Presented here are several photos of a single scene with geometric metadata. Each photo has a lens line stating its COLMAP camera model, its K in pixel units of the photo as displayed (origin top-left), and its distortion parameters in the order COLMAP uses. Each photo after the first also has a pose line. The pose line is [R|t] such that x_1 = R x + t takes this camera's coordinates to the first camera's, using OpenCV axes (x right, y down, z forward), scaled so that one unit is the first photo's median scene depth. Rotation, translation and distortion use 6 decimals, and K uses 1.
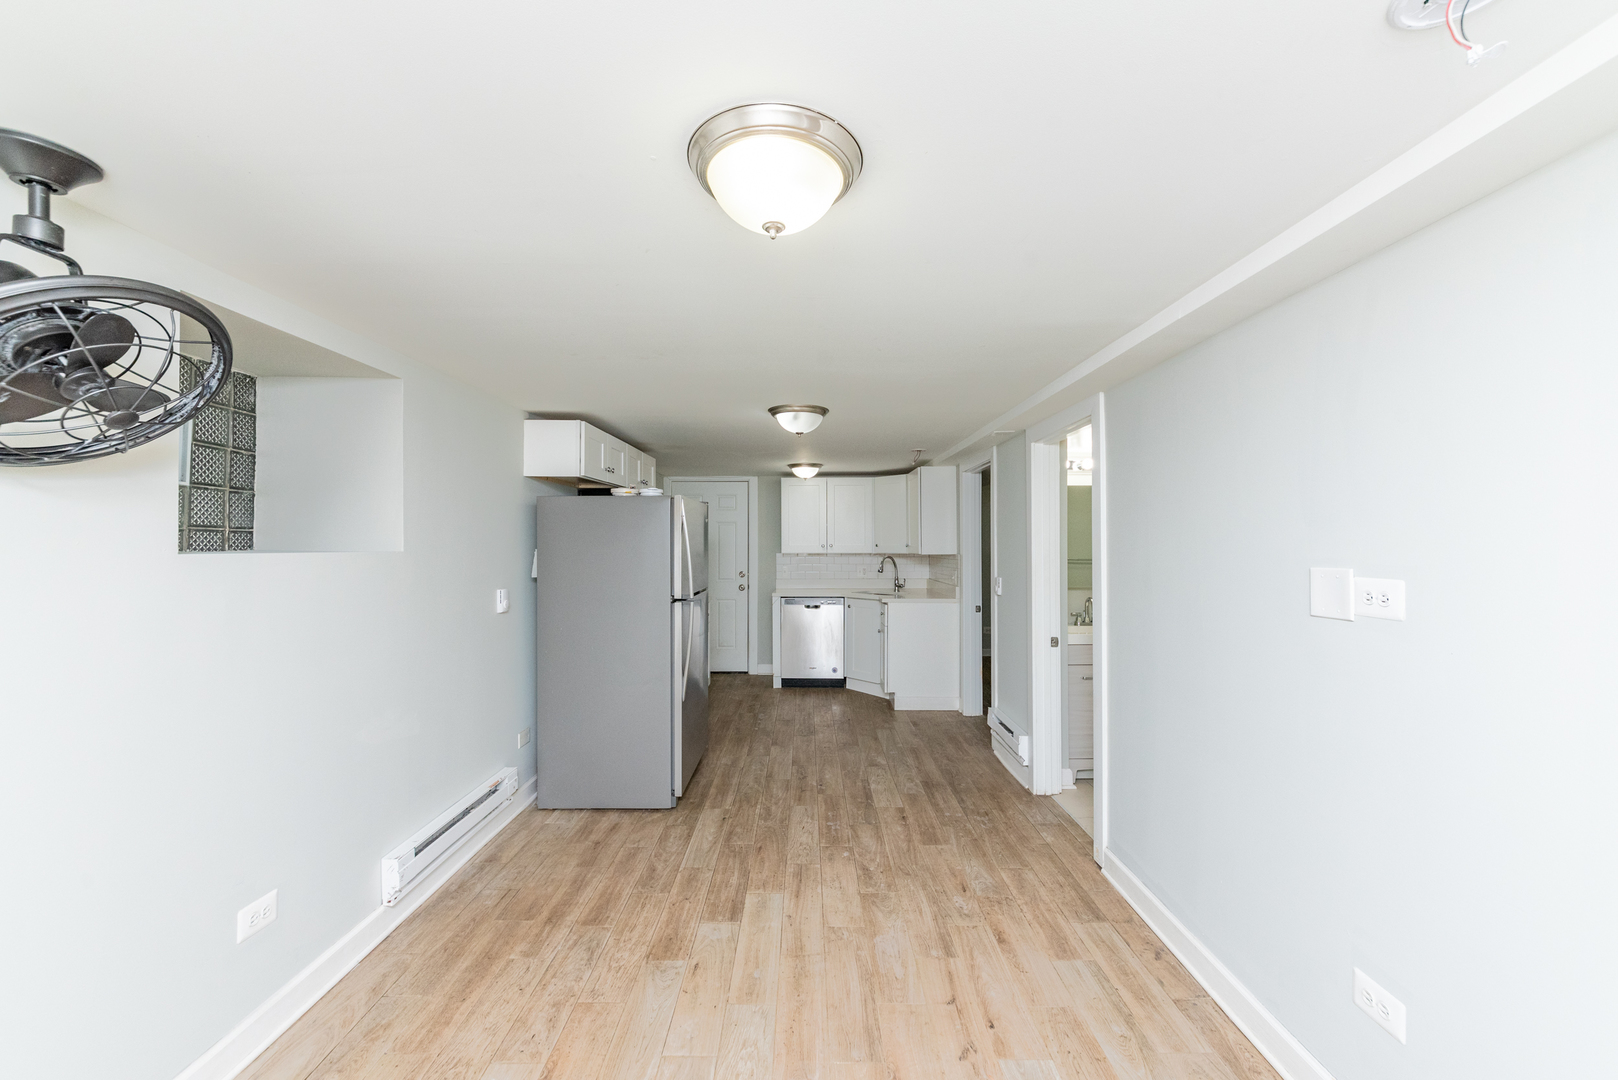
lens RADIAL K [[603.4, 0, 812.5], [0, 603.4, 545.0], [0, 0, 1]] dist [-0.000059, 0.000000]
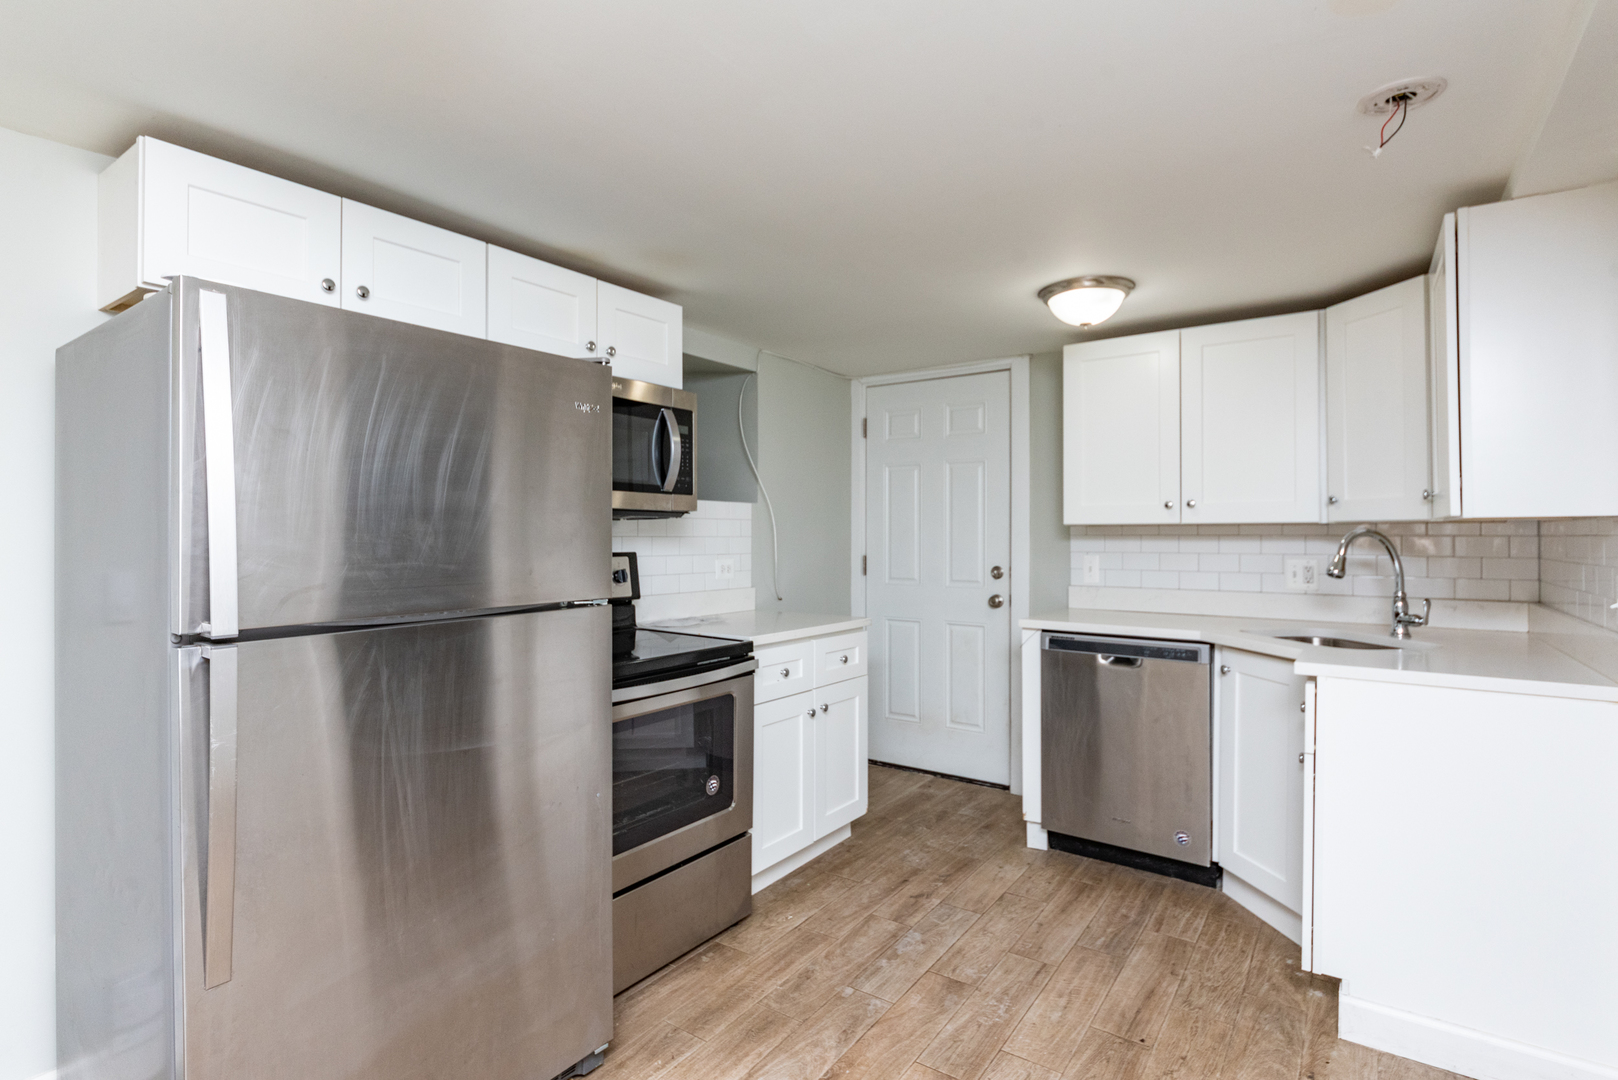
lens RADIAL K [[796.6, 0, 805.0], [0, 796.6, 529.2], [0, 0, 1]] dist [0.001348, -0.000922]
pose [[0.816513, -0.005172, -0.577303, 0.125045], [0.000285, 0.999963, -0.008555, 0.021591], [0.577326, 0.006821, 0.816485, 0.444710]]
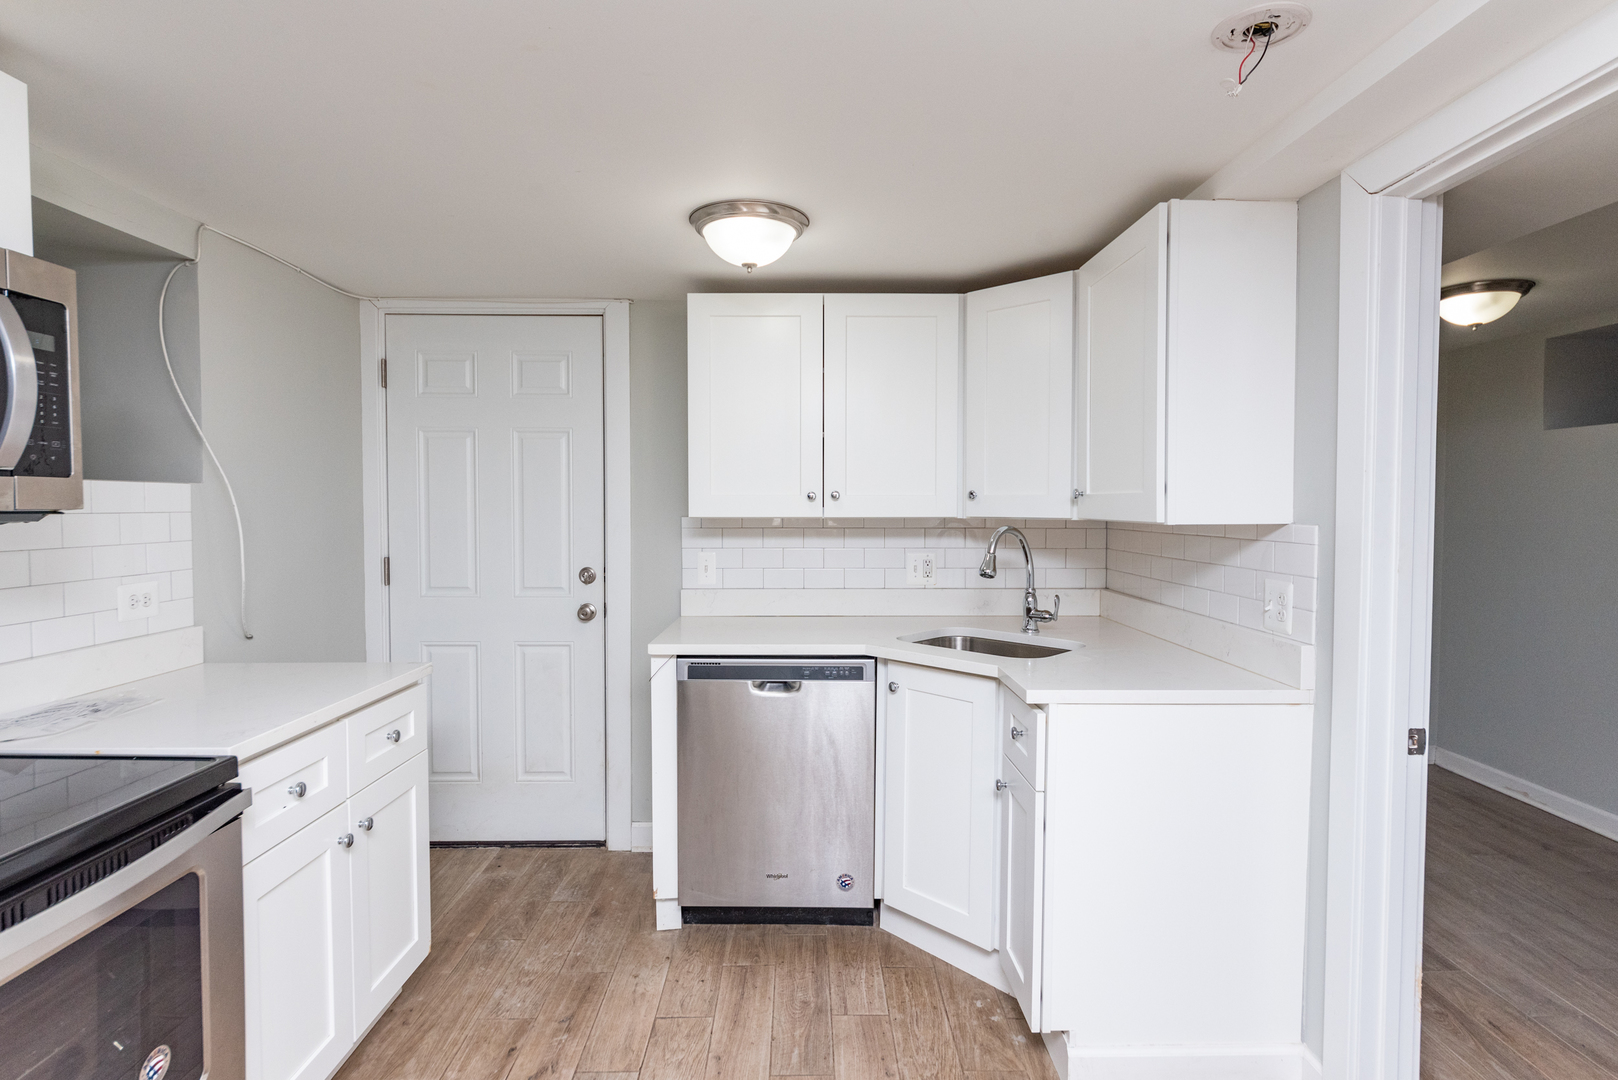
lens RADIAL K [[795.6, 0, 806.2], [0, 795.6, 527.2], [0, 0, 1]] dist [-0.002054, -0.004618]
pose [[0.999679, -0.002724, 0.025199, 0.003138], [0.001907, 0.999474, 0.032383, 0.004249], [-0.025274, -0.032325, 0.999158, 0.558117]]
